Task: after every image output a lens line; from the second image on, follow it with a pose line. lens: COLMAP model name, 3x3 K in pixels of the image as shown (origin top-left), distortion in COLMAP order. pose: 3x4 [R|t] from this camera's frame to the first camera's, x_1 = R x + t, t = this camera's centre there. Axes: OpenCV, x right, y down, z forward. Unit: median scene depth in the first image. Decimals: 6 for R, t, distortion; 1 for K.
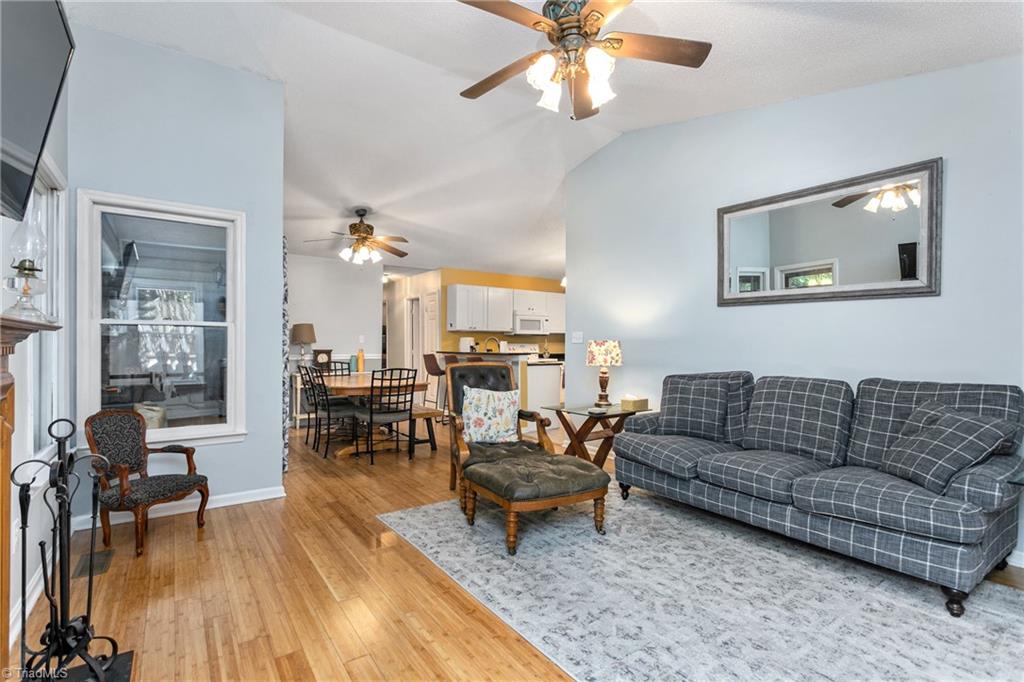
lens RADIAL K [[488.0, 0, 513.5], [0, 488.0, 343.9], [0, 0, 1]] dist [-0.002704, 0.001314]
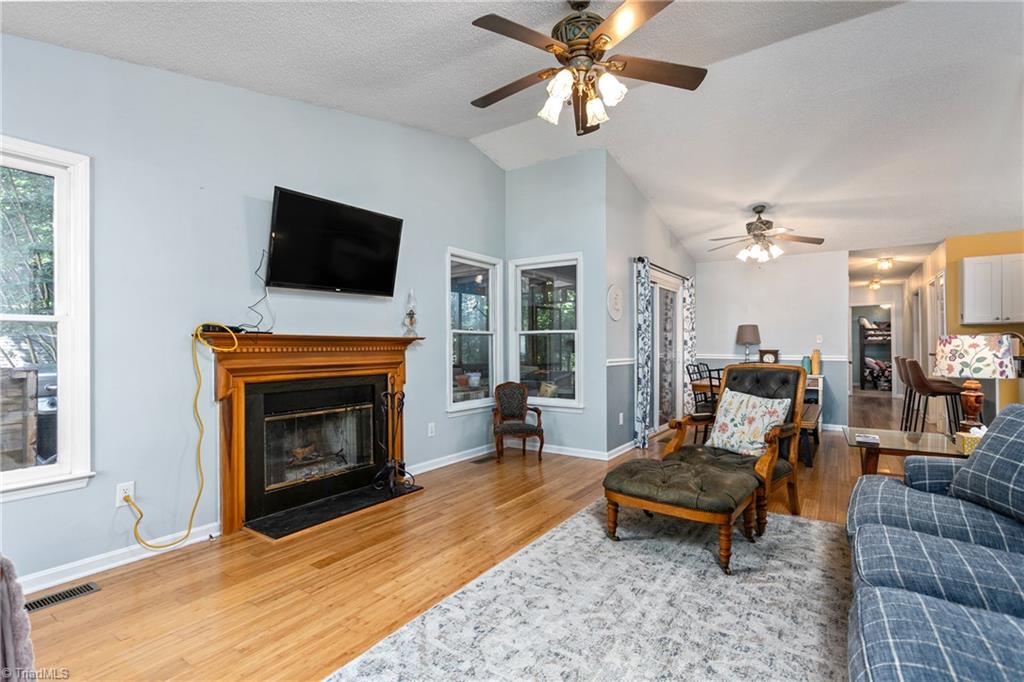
lens RADIAL K [[488.0, 0, 503.9], [0, 488.0, 340.7], [0, 0, 1]] dist [-0.002704, 0.001314]
pose [[0.337587, -0.013563, -0.941197, 0.664500], [0.004806, 0.999908, -0.012685, 0.005274], [0.941282, -0.000241, 0.337621, 0.294001]]
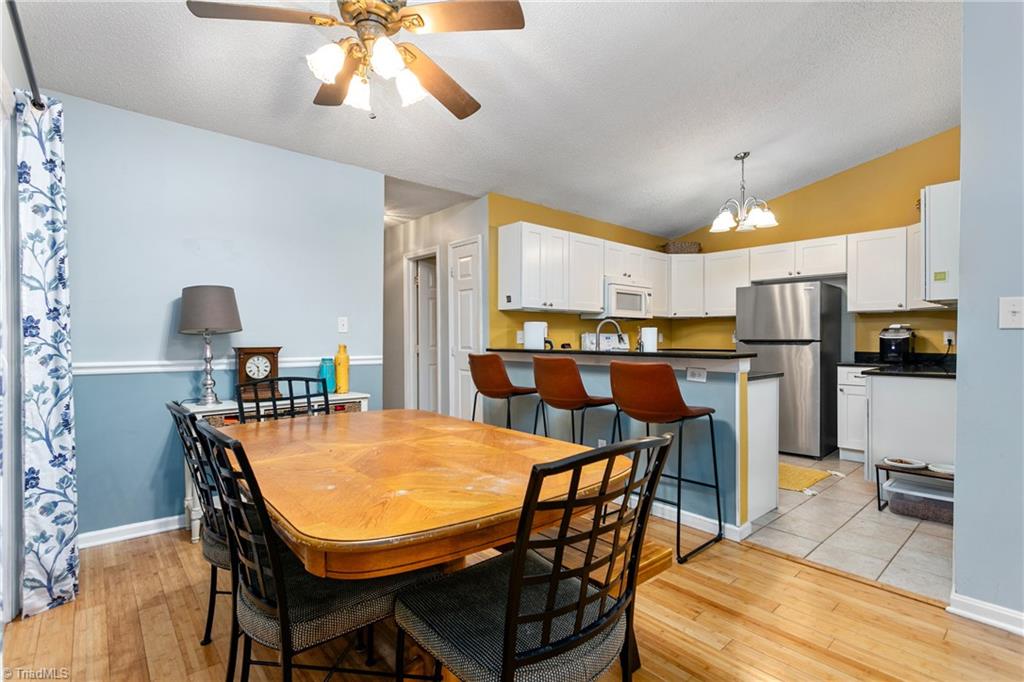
lens RADIAL K [[488.0, 0, 508.7], [0, 488.0, 340.8], [0, 0, 1]] dist [-0.002704, 0.001314]
pose [[0.995139, -0.004548, 0.098377, -0.386998], [0.003681, 0.999953, 0.008996, 0.005488], [-0.098413, -0.008590, 0.995109, 1.000211]]
